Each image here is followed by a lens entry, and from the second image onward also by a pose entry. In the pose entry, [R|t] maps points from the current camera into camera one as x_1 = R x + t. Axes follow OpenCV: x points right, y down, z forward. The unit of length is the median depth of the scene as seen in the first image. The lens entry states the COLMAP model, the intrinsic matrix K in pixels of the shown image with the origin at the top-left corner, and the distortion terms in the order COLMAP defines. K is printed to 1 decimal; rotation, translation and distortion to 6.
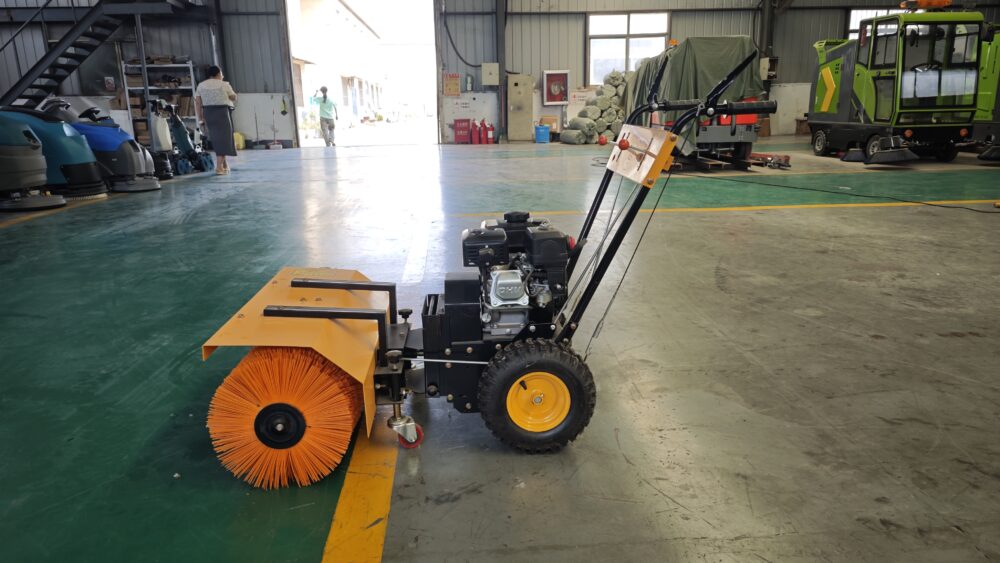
lens RADIAL K [[702.5, 0, 499.3], [0, 702.5, 281.2], [0, 0, 1]] dist [0.047403, -0.051059]
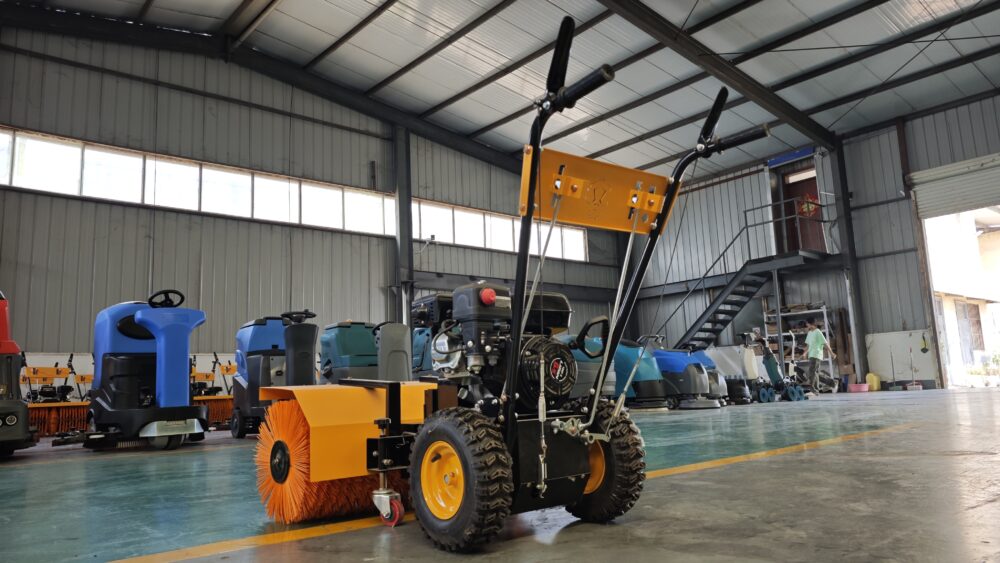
lens RADIAL K [[702.5, 0, 510.9], [0, 702.5, 288.0], [0, 0, 1]] dist [0.047403, -0.051059]
pose [[0.596179, -0.122432, -0.793461, 0.196214], [-0.168693, 0.947139, -0.272894, 0.040279], [0.784929, 0.296545, 0.544011, 0.122504]]
